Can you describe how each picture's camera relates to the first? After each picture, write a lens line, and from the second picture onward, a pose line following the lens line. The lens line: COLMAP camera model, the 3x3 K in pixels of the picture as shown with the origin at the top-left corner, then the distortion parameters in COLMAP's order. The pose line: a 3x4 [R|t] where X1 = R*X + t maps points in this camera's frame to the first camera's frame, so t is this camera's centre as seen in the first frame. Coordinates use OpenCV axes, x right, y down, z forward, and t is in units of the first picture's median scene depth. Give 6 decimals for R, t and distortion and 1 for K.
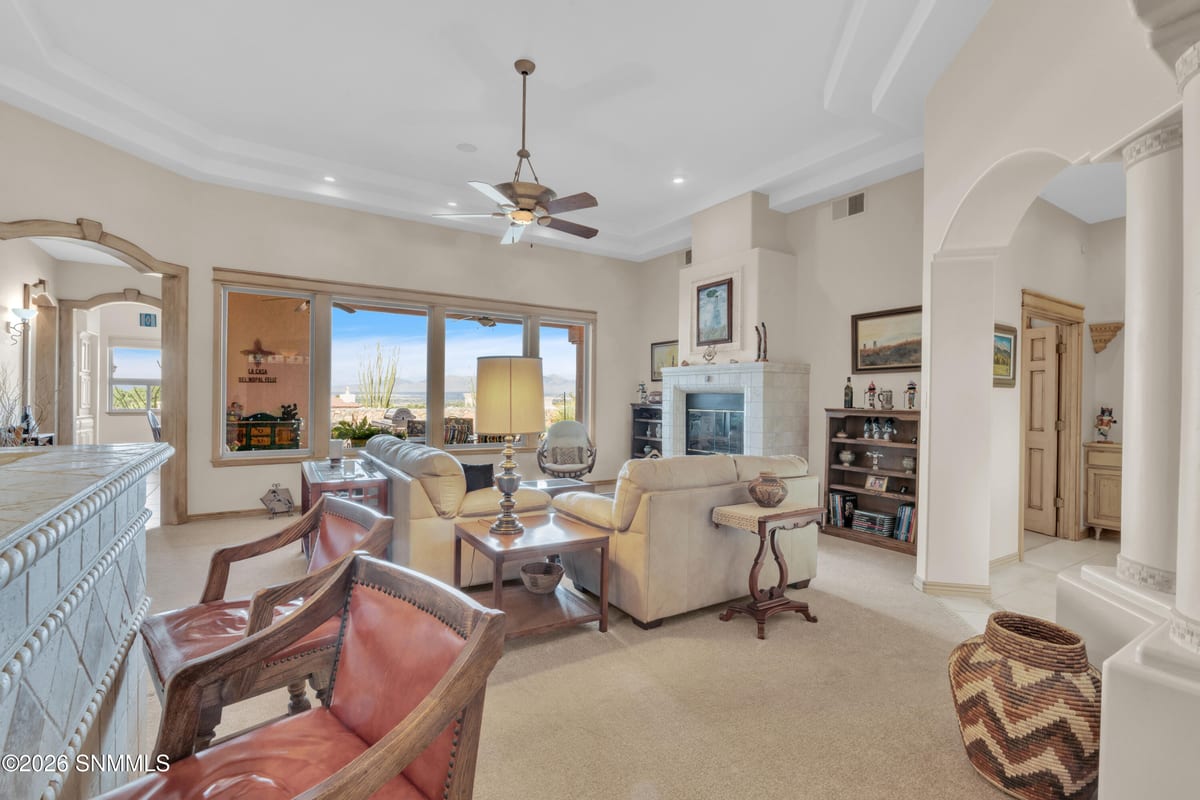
lens RADIAL K [[539.6, 0, 599.4], [0, 539.6, 399.1], [0, 0, 1]] dist [-0.009989, 0.003729]
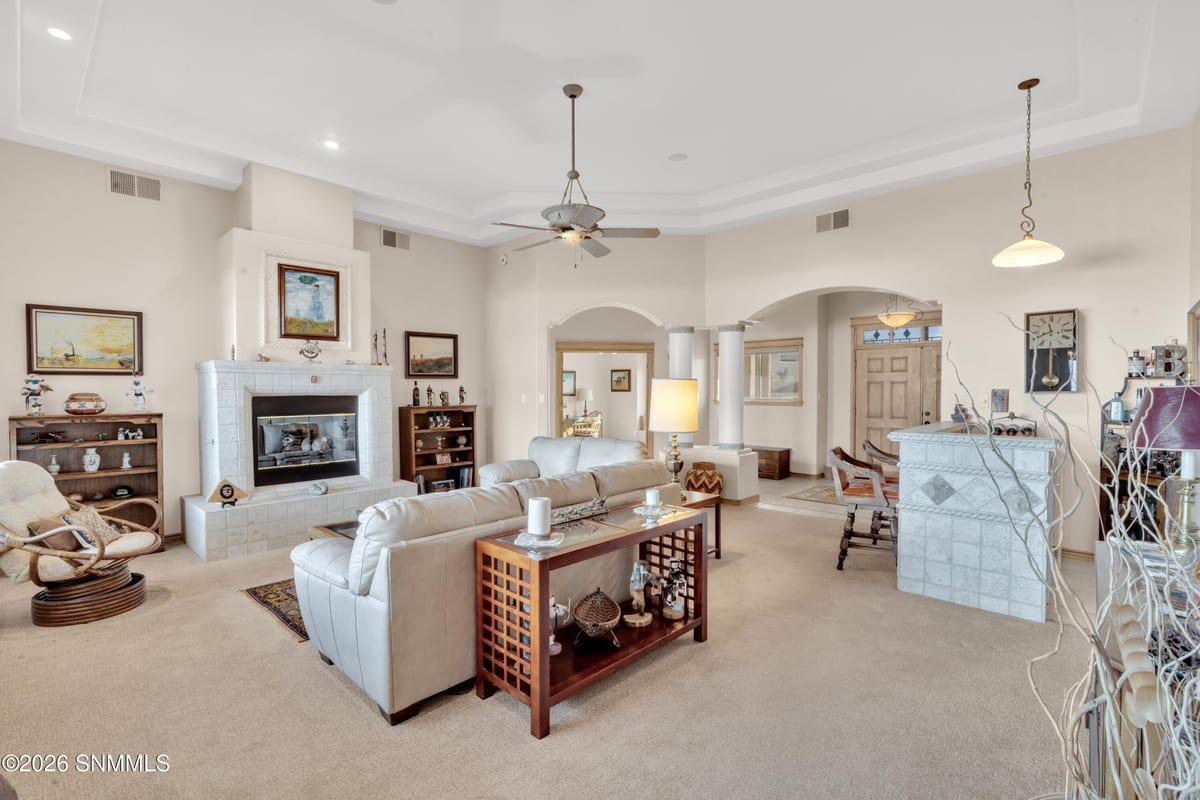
lens RADIAL K [[539.6, 0, 599.7], [0, 539.6, 399.7], [0, 0, 1]] dist [-0.009989, 0.003729]
pose [[-0.253037, -0.031527, 0.966943, -0.869187], [0.000013, 0.999469, 0.032591, -0.038674], [-0.967457, 0.008259, -0.252902, 0.899083]]
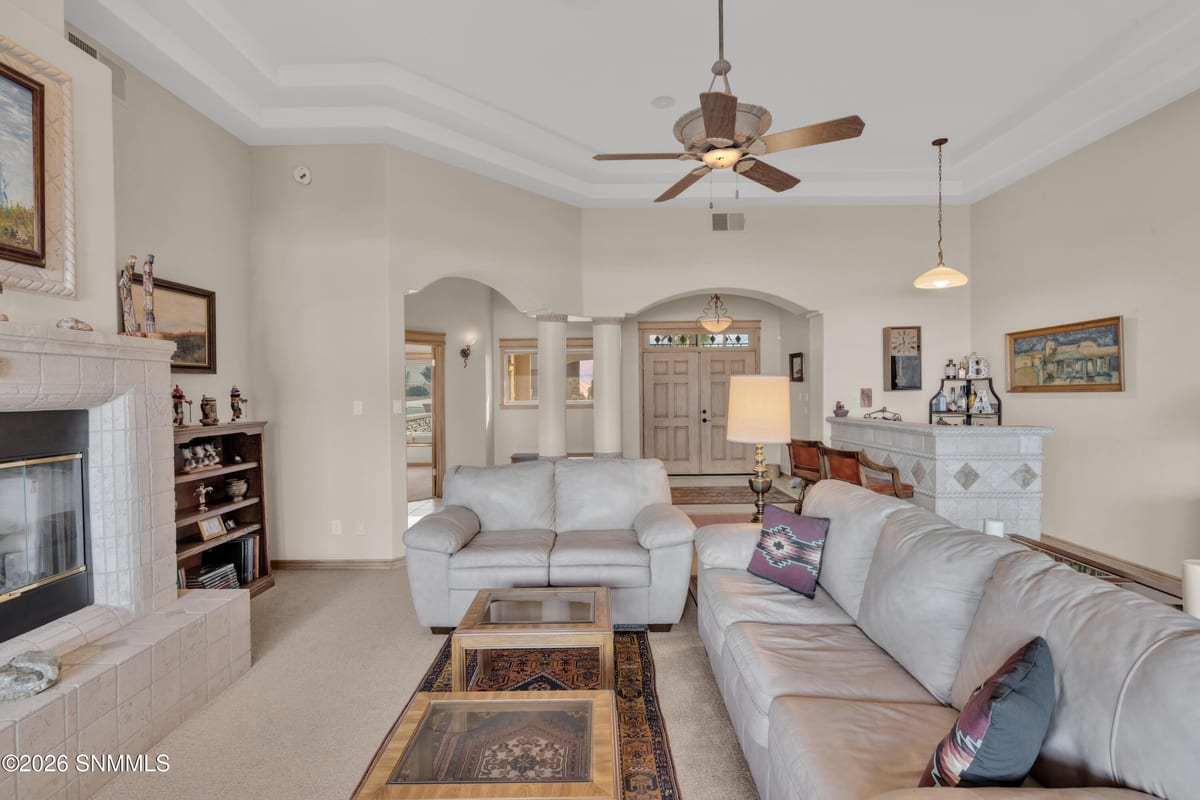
lens RADIAL K [[539.6, 0, 600.2], [0, 539.6, 399.0], [0, 0, 1]] dist [-0.009989, 0.003729]
pose [[-0.844056, -0.012511, 0.536109, -0.285564], [-0.000014, 0.999728, 0.023309, -0.030489], [-0.536255, 0.019666, -0.843827, 1.239728]]
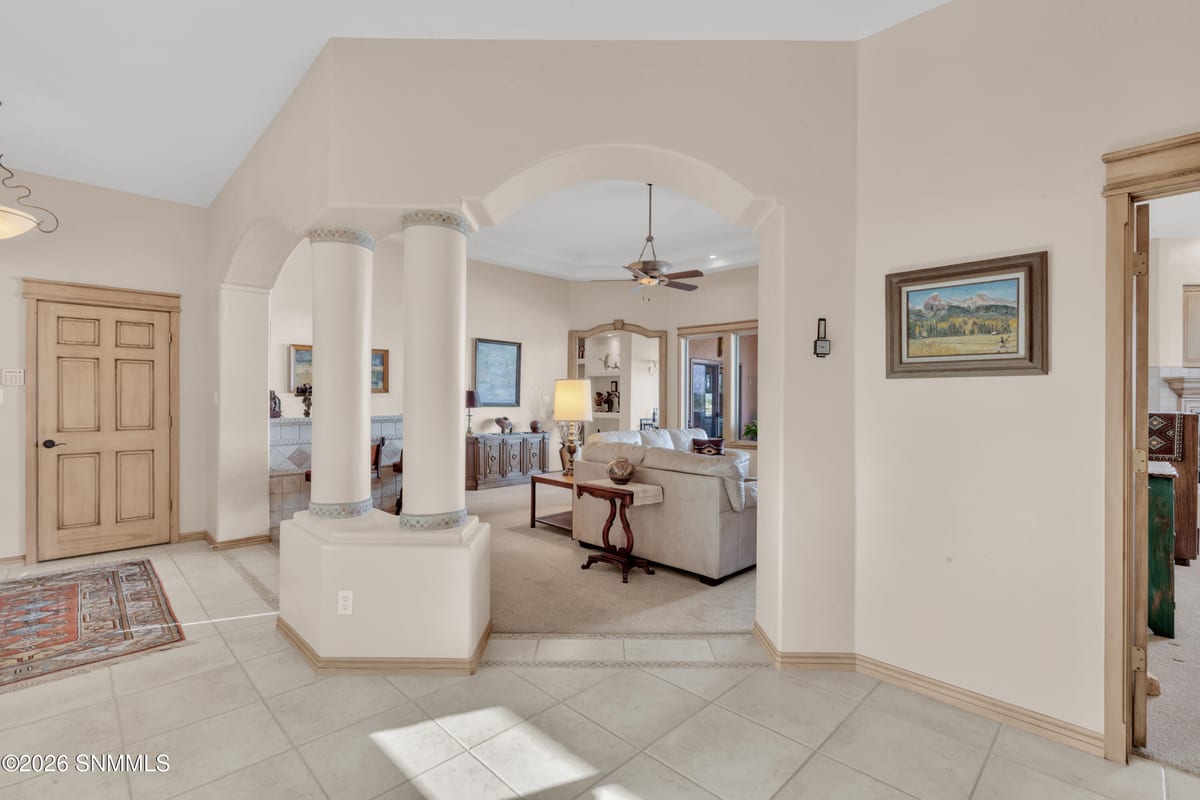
lens RADIAL K [[539.6, 0, 599.3], [0, 539.6, 397.9], [0, 0, 1]] dist [-0.009989, 0.003729]
pose [[0.214341, -0.013926, -0.976660, 0.946864], [-0.005555, 0.999865, -0.015476, 0.007441], [0.976743, 0.008743, 0.214235, 0.402635]]
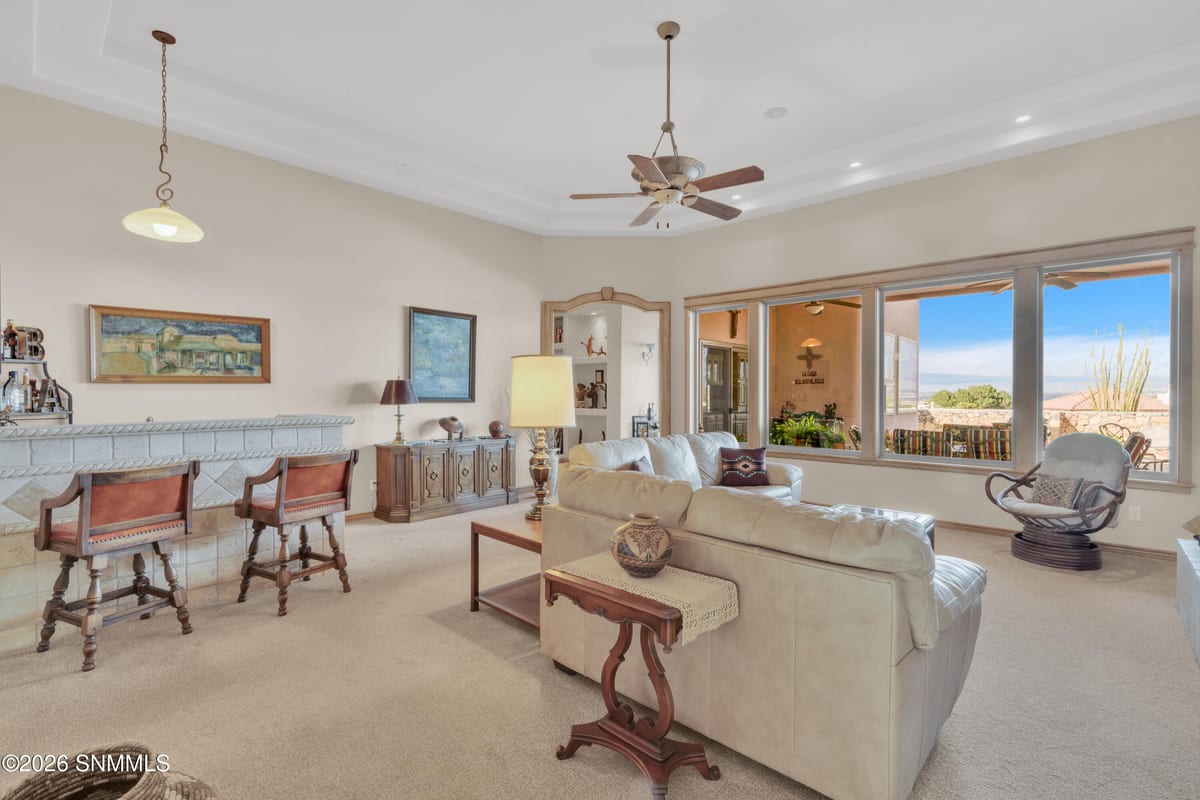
lens RADIAL K [[539.6, 0, 598.8], [0, 539.6, 399.2], [0, 0, 1]] dist [-0.009989, 0.003729]
pose [[0.250812, -0.002775, -0.968032, 0.523270], [0.000521, 0.999996, -0.002732, 0.006335], [0.968036, 0.000181, 0.250813, 0.485401]]
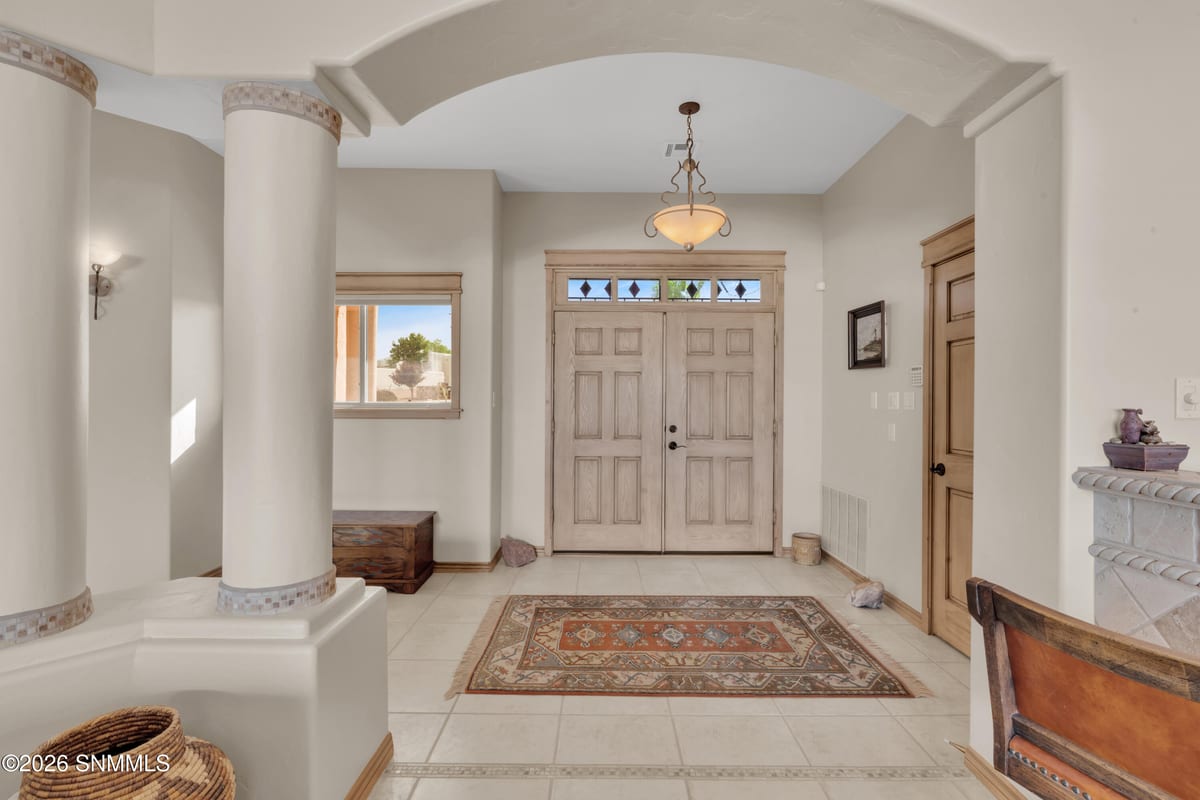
lens RADIAL K [[539.6, 0, 601.1], [0, 539.6, 399.1], [0, 0, 1]] dist [-0.009989, 0.003729]
pose [[-0.843062, -0.016558, 0.537561, -0.021776], [-0.015349, 0.999860, 0.006726, -0.002568], [-0.537597, -0.002581, -0.843198, 0.428755]]
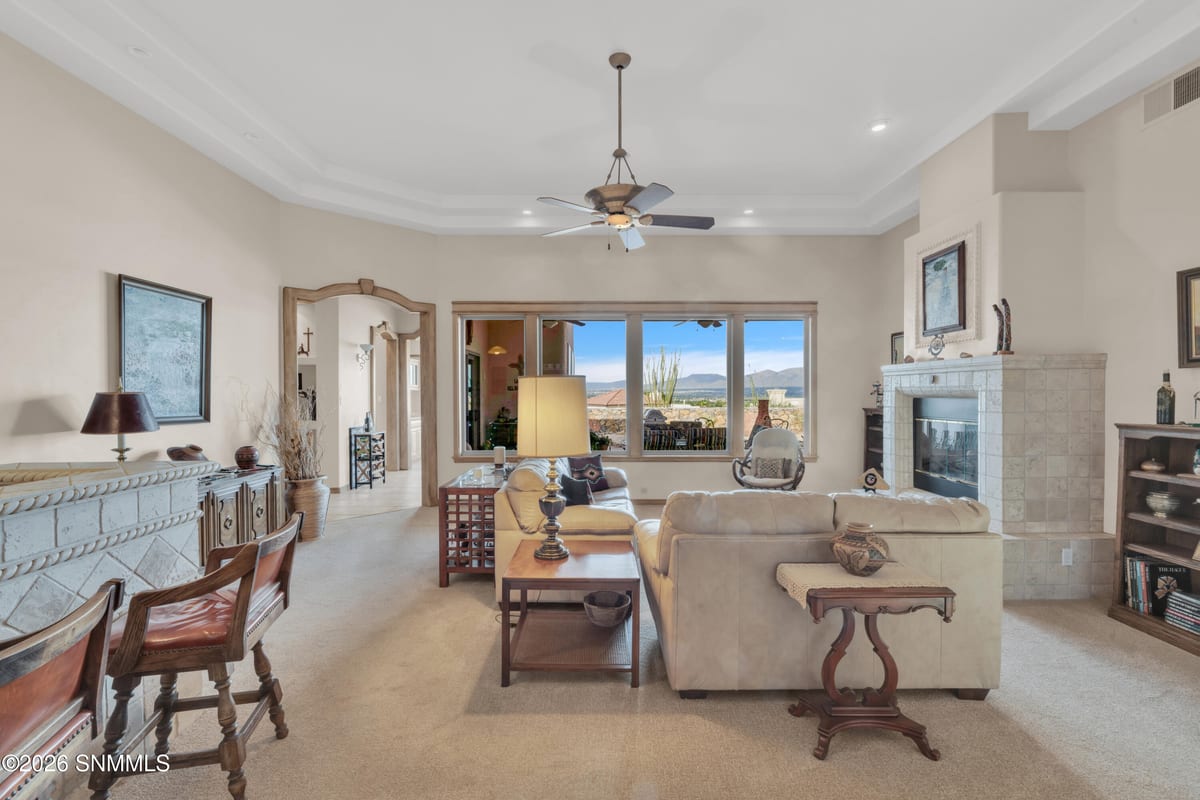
lens RADIAL K [[539.6, 0, 599.9], [0, 539.6, 399.1], [0, 0, 1]] dist [-0.009989, 0.003729]
pose [[0.844191, -0.008366, -0.535977, 0.244088], [0.012546, 0.999913, 0.004154, -0.022286], [0.535895, -0.010231, 0.844222, 0.133684]]
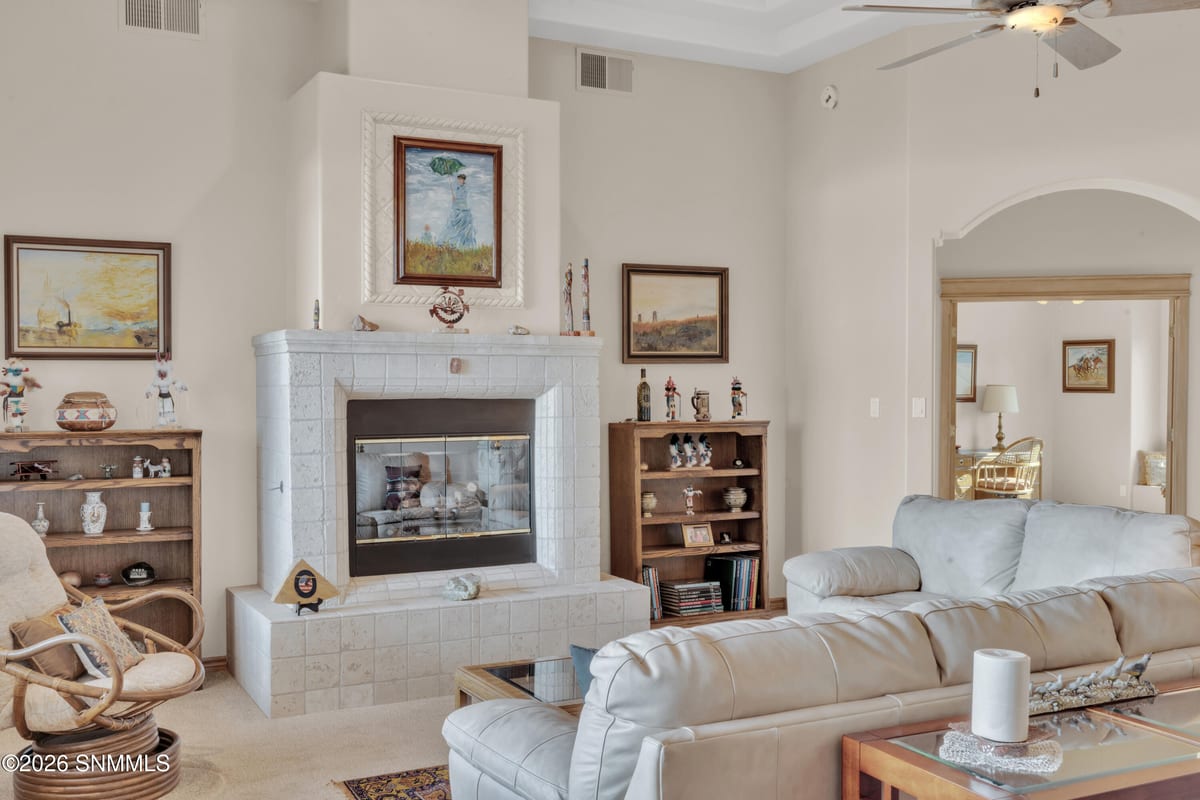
lens RADIAL K [[1171.7, 0, 600.3], [0, 1171.7, 403.5], [0, 0, 1]] dist [0.007720, 0.000000]
pose [[0.078868, -0.027773, 0.996498, -0.832287], [0.002908, 0.999614, 0.027630, -0.038551], [-0.996881, 0.000719, 0.078919, 0.941477]]
